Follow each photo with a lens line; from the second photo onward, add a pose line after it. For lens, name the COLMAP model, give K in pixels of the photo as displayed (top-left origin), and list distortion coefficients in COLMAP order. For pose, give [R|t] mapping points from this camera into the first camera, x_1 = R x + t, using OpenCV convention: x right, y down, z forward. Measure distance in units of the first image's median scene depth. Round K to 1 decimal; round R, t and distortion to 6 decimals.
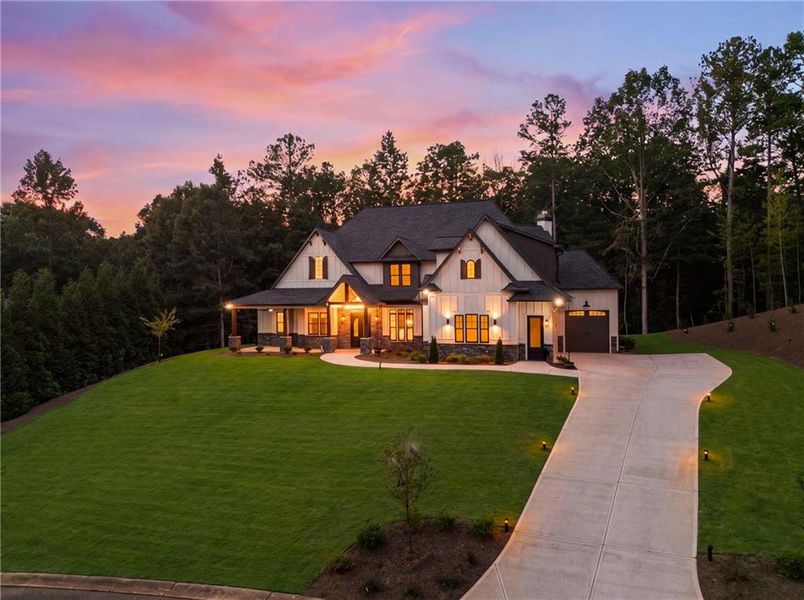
lens RADIAL K [[594.5, 0, 402.0], [0, 594.5, 300.0], [0, 0, 1]] dist [0.070145, -0.075548]
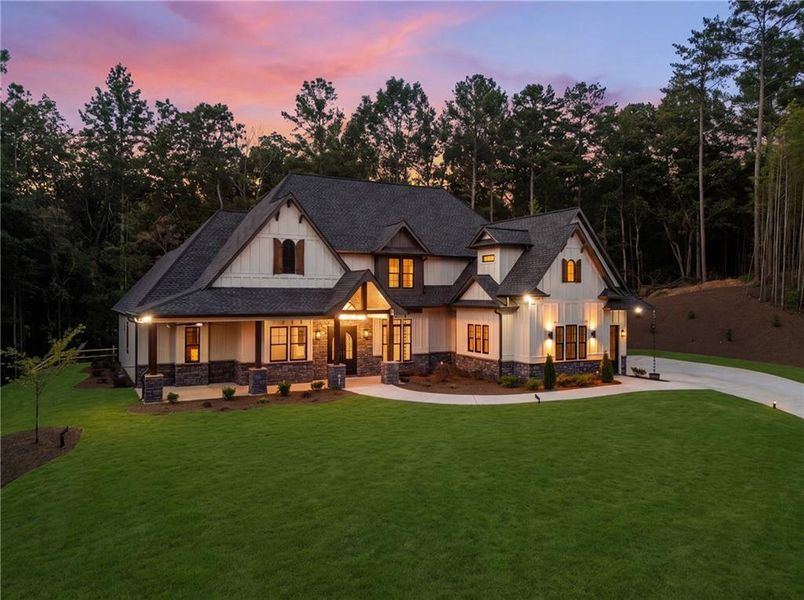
lens RADIAL K [[594.5, 0, 402.0], [0, 594.5, 300.0], [0, 0, 1]] dist [0.070145, -0.075548]
pose [[0.697246, 0.009165, 0.716773, -0.533655], [-0.005894, 0.999958, -0.007052, -0.003370], [-0.716808, 0.000692, 0.697271, 0.477803]]
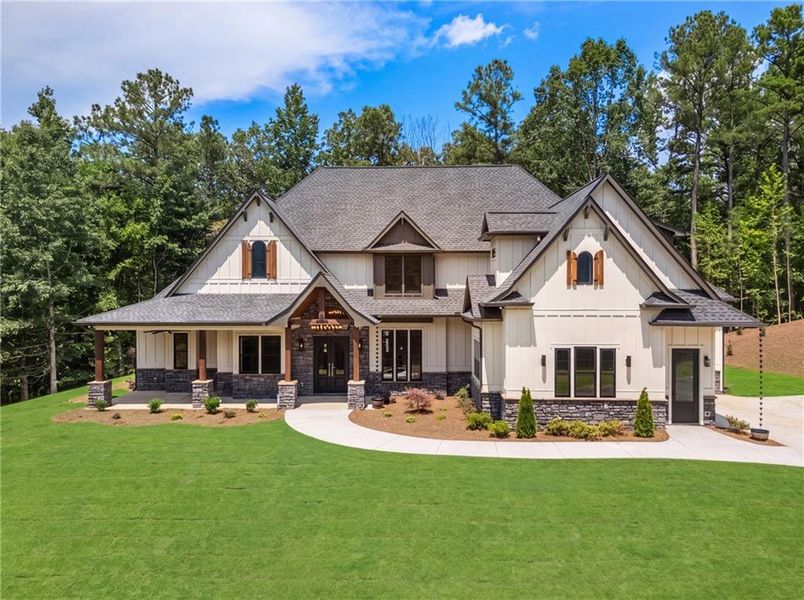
lens RADIAL K [[594.5, 0, 402.0], [0, 594.5, 300.0], [0, 0, 1]] dist [0.070145, -0.075548]
pose [[0.962635, 0.006738, 0.270719, -0.171130], [-0.007807, 0.999965, 0.002870, -0.017583], [-0.270690, -0.004876, 0.962654, 0.403122]]
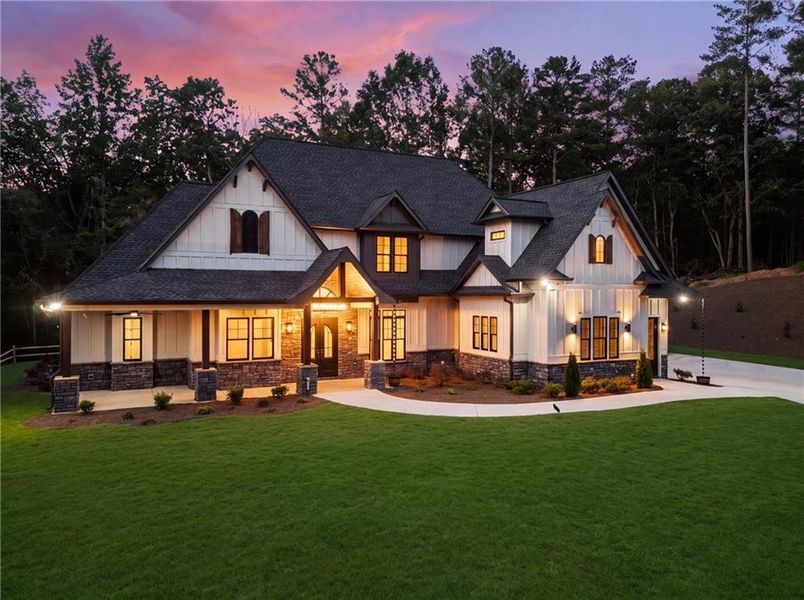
lens RADIAL K [[594.5, 0, 402.0], [0, 594.5, 300.0], [0, 0, 1]] dist [0.070145, -0.075548]
pose [[0.724298, 0.006272, 0.689459, -0.420128], [-0.006419, 0.999977, -0.002353, 0.006629], [-0.689457, -0.002721, 0.724321, 0.542523]]
